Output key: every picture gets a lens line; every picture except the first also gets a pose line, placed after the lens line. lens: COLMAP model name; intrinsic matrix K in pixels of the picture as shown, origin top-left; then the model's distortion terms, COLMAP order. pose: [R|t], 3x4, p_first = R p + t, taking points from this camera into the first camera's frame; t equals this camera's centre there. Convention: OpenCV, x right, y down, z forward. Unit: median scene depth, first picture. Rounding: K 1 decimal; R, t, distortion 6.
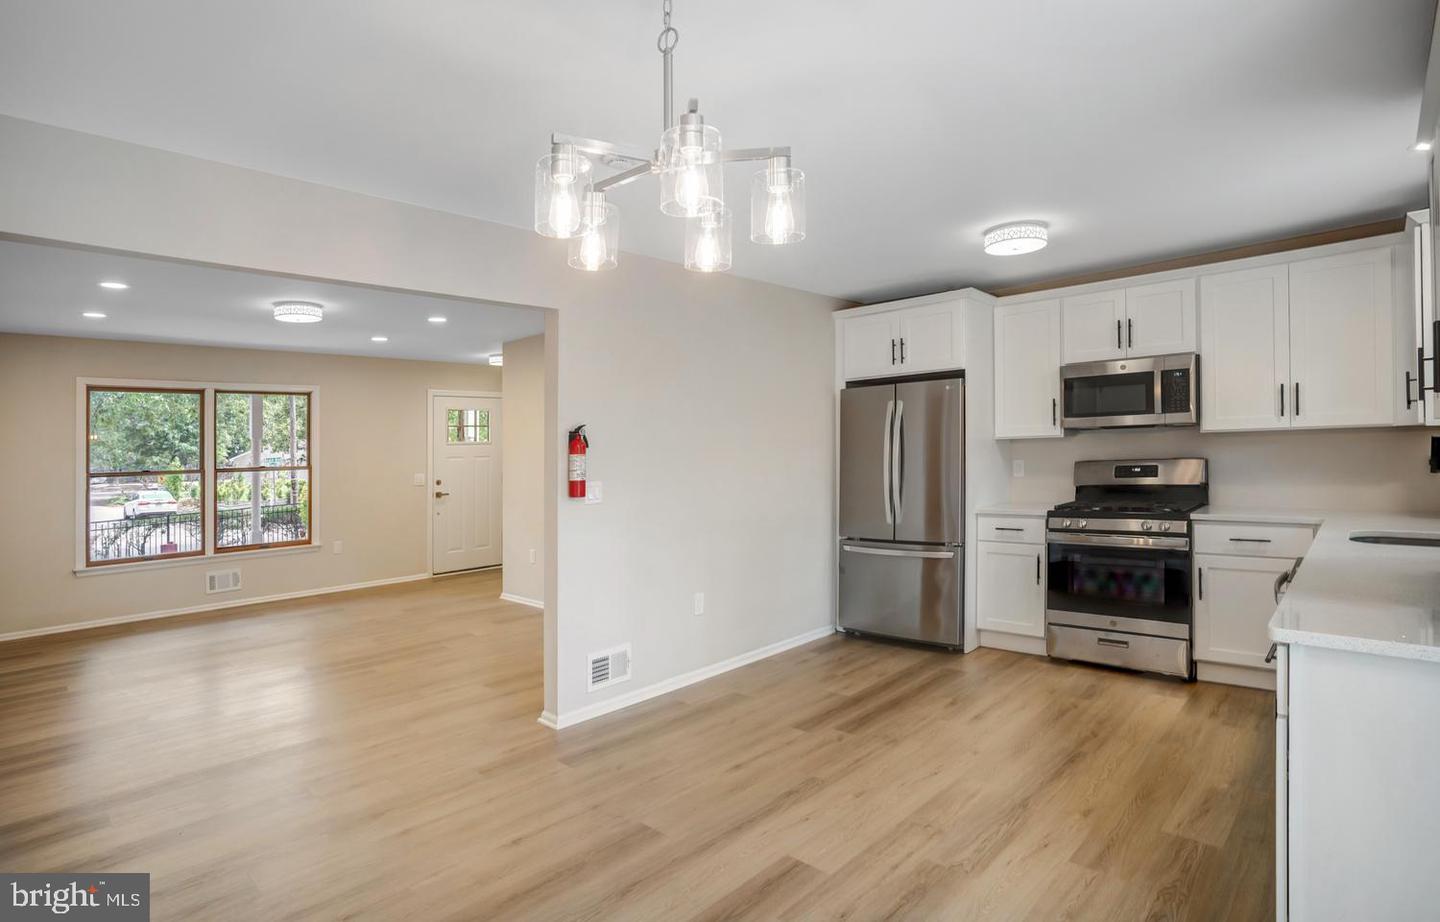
lens RADIAL K [[713.8, 0, 722.8], [0, 713.8, 471.9], [0, 0, 1]] dist [-0.008746, 0.003551]
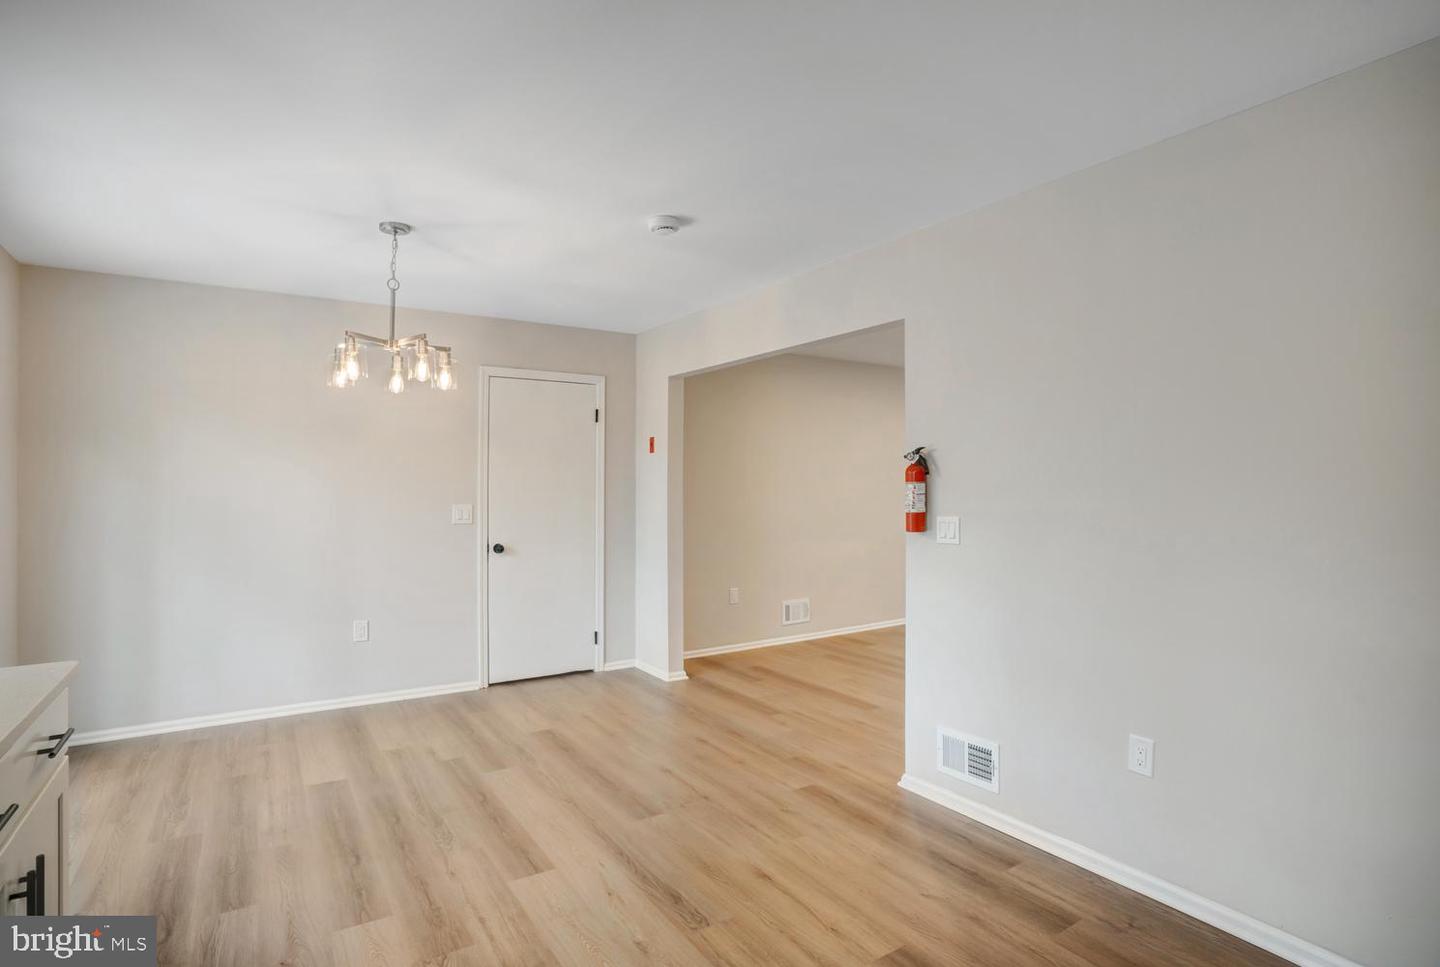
lens RADIAL K [[718.9, 0, 714.9], [0, 718.9, 483.8], [0, 0, 1]] dist [-0.043118, 0.015782]
pose [[-0.239355, 0.013284, -0.970841, 0.593805], [-0.010983, 0.999805, 0.016388, -0.030238], [0.970870, 0.014585, -0.239163, 0.833434]]
